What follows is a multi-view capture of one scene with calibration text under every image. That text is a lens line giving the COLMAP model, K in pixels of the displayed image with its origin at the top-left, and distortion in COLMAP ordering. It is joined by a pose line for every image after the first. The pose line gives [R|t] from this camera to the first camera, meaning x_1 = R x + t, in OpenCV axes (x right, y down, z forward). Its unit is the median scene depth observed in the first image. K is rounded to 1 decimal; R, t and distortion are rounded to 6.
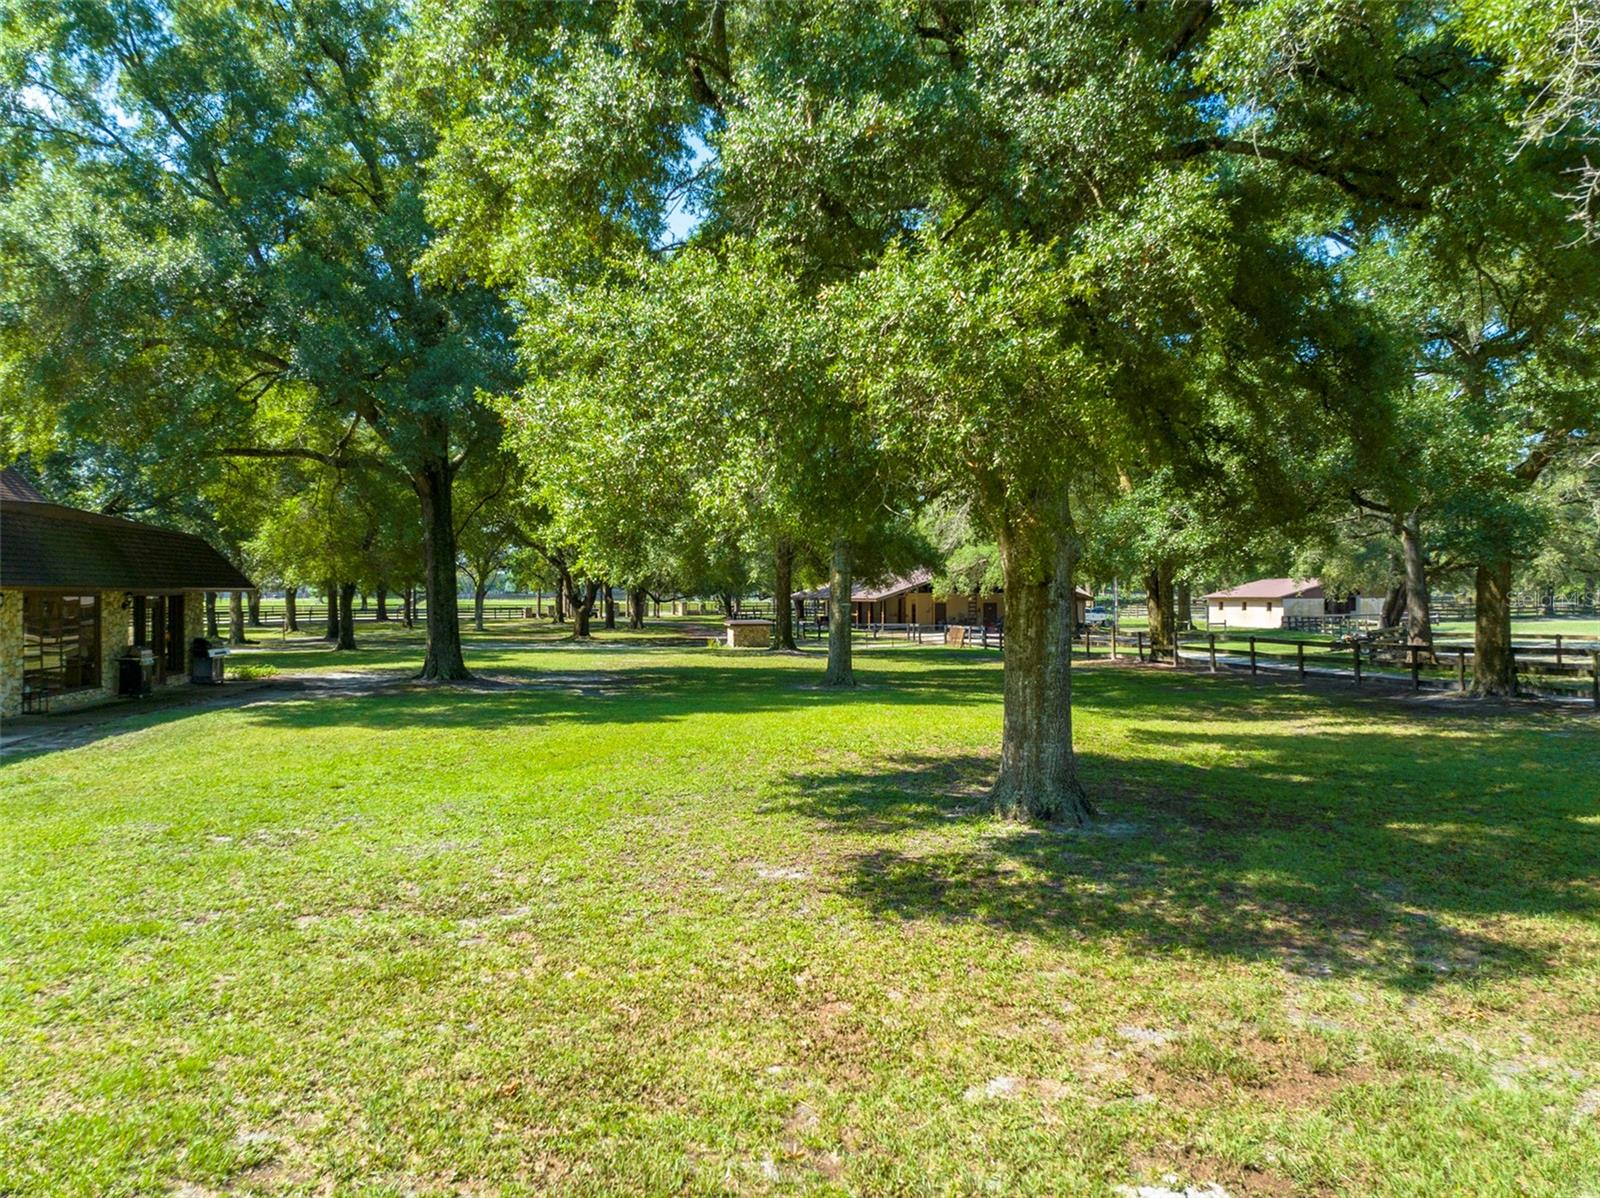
lens RADIAL K [[1116.8, 0, 800.1], [0, 1116.8, 598.6], [0, 0, 1]] dist [-0.042165, 0.008969]
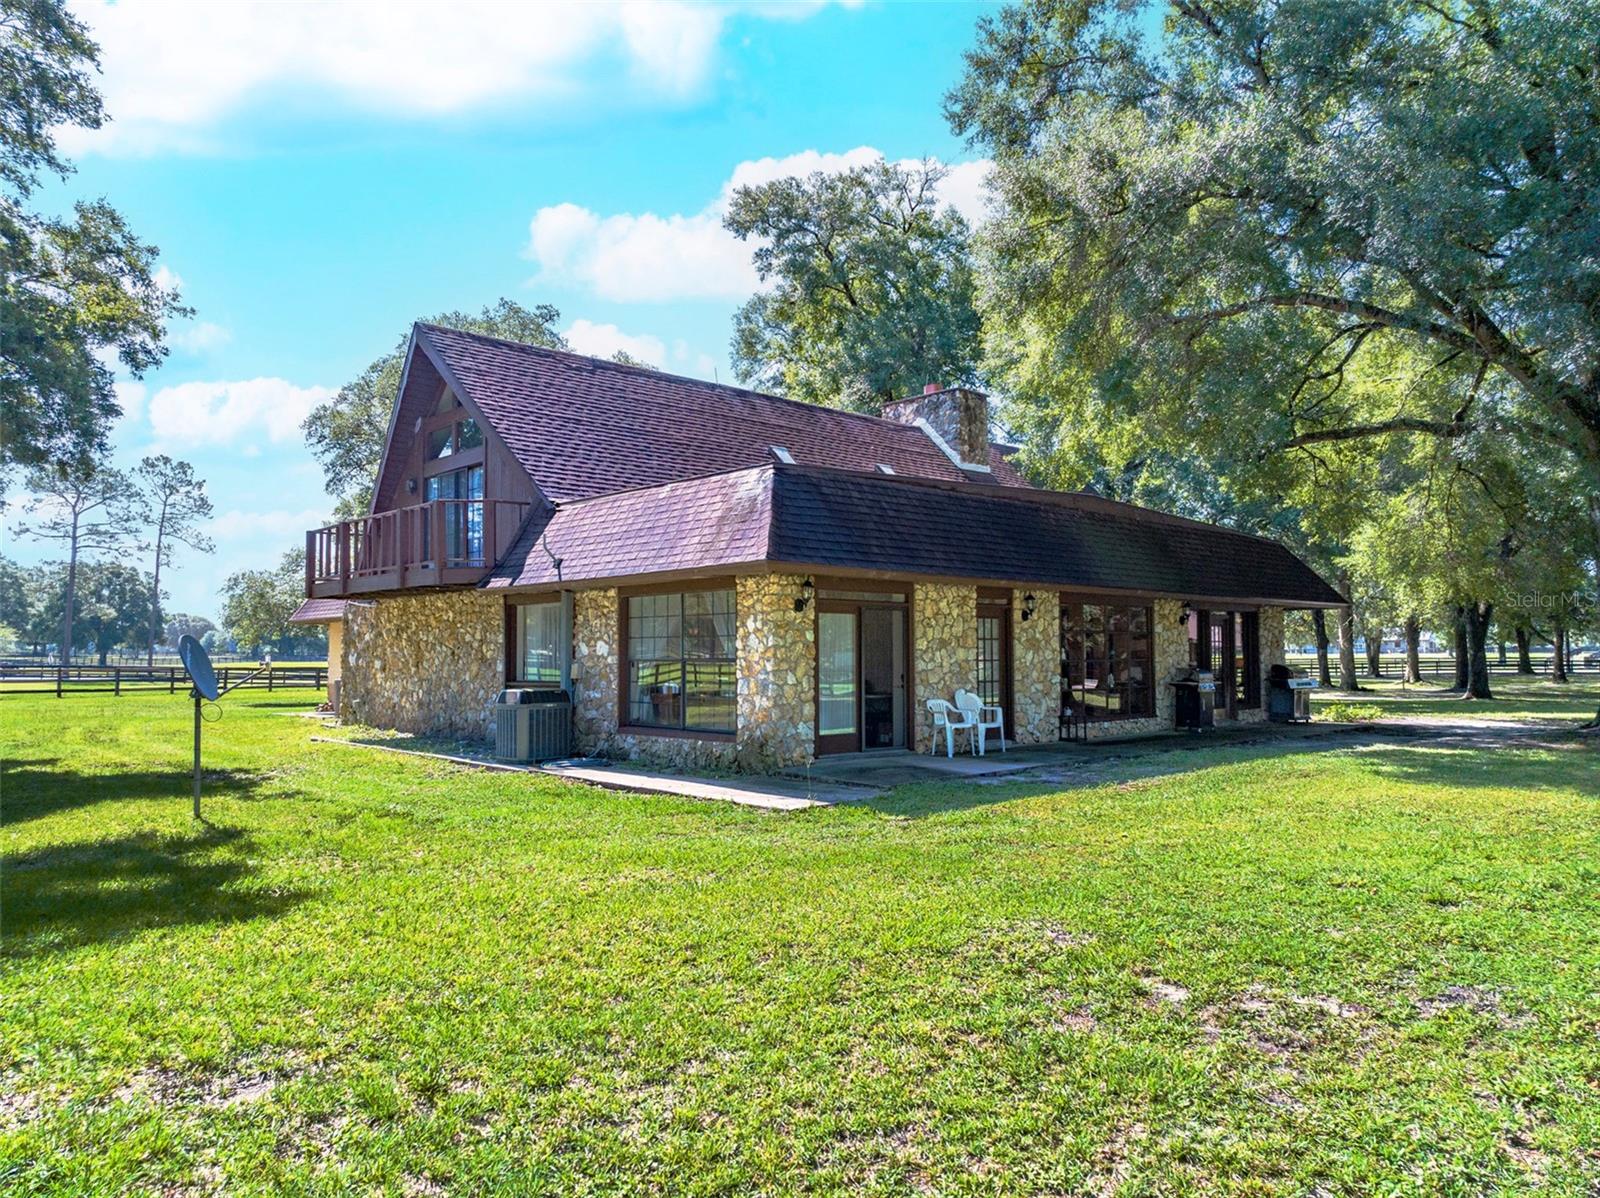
lens RADIAL K [[1116.8, 0, 799.6], [0, 1116.8, 602.4], [0, 0, 1]] dist [-0.042165, 0.008969]
pose [[0.587316, -0.042138, -0.808260, -0.082233], [0.001257, 0.998690, -0.051152, 0.027469], [0.809357, 0.029026, 0.586599, 0.212139]]
